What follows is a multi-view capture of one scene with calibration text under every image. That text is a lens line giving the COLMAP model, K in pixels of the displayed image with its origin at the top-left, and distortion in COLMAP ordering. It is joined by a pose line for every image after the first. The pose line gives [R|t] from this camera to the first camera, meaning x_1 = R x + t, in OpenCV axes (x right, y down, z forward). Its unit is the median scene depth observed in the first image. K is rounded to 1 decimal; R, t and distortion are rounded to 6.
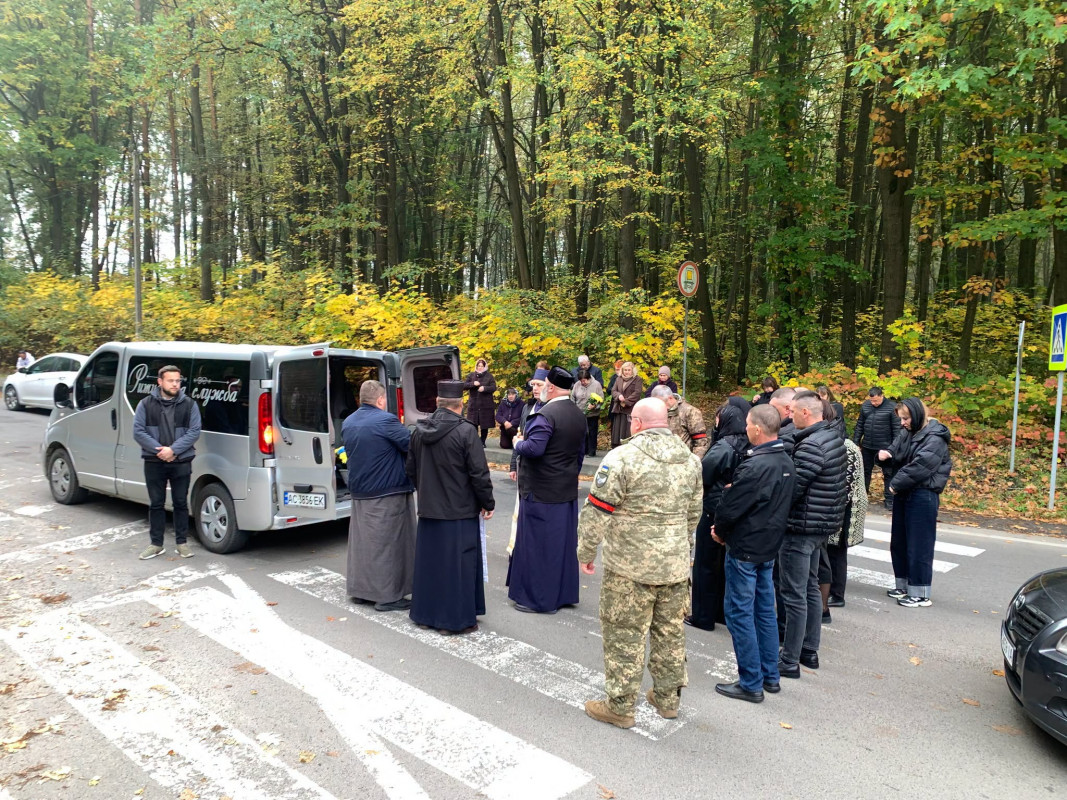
lens RADIAL K [[748.0, 0, 516.9], [0, 748.0, 404.6], [0, 0, 1]] dist [0.011569, -0.000225]
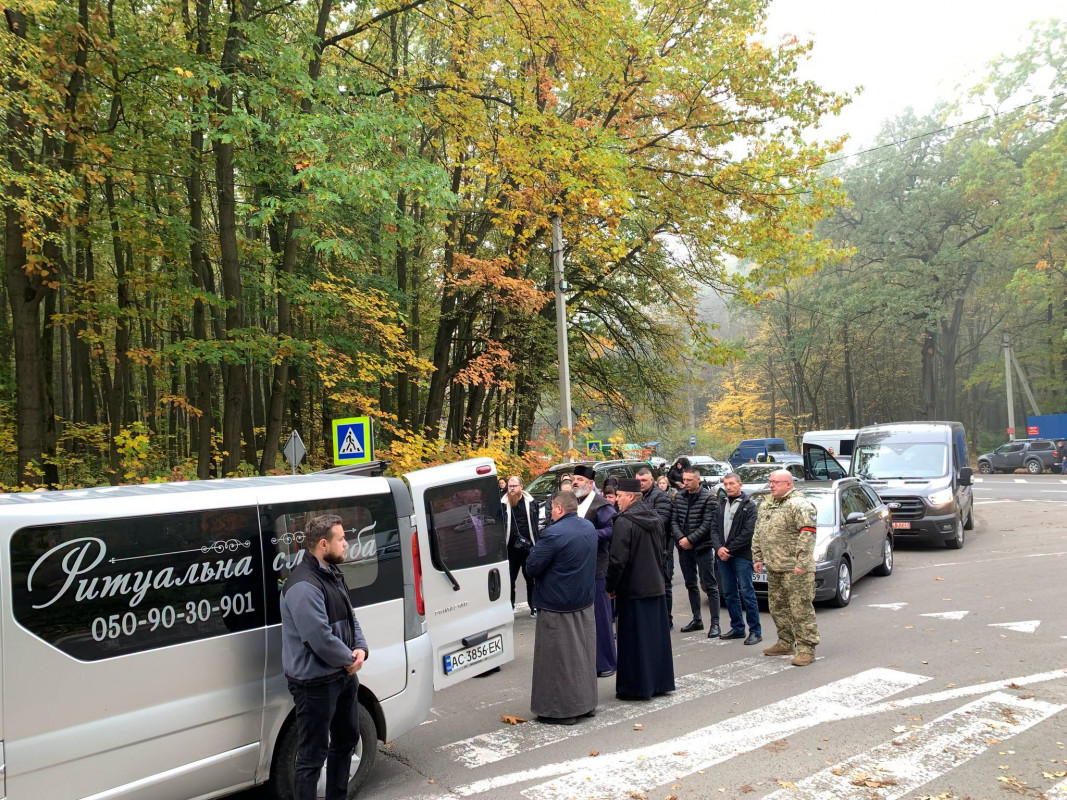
lens RADIAL K [[748.0, 0, 516.9], [0, 748.0, 404.6], [0, 0, 1]] dist [0.011569, -0.000225]
pose [[0.259466, 0.013597, 0.965657, -1.101165], [0.128895, 0.990468, -0.048579, -0.099213], [-0.957112, 0.137073, 0.255240, 0.736040]]
